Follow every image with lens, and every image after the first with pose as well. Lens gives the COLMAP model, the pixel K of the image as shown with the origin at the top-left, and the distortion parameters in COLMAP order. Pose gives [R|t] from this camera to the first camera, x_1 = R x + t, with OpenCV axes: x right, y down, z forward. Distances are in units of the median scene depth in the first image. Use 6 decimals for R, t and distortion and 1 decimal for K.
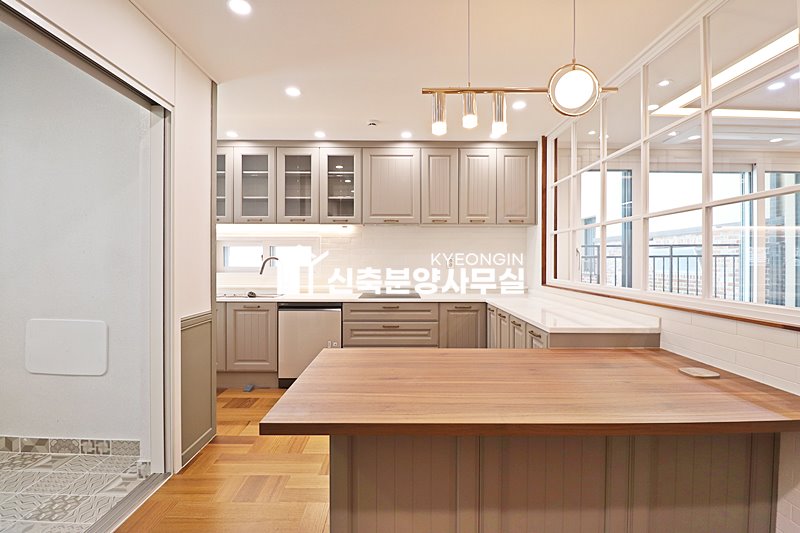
lens RADIAL K [[373.0, 0, 400.4], [0, 373.0, 263.7], [0, 0, 1]] dist [-0.010009, -0.003839]
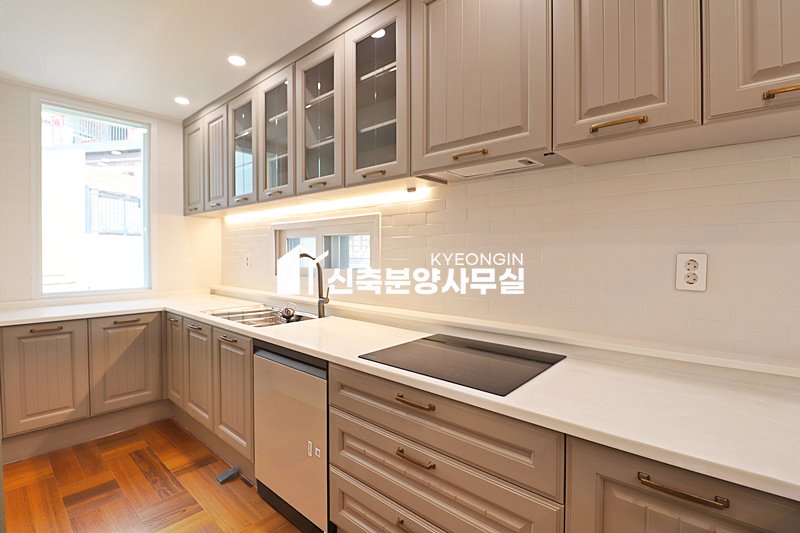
lens RADIAL K [[373.0, 0, 403.0], [0, 373.0, 261.9], [0, 0, 1]] dist [-0.010009, -0.003839]
pose [[0.748614, 0.008785, -0.662948, 0.172008], [-0.003688, 0.999952, 0.009085, -0.012248], [0.662996, -0.004356, 0.748610, 0.679468]]
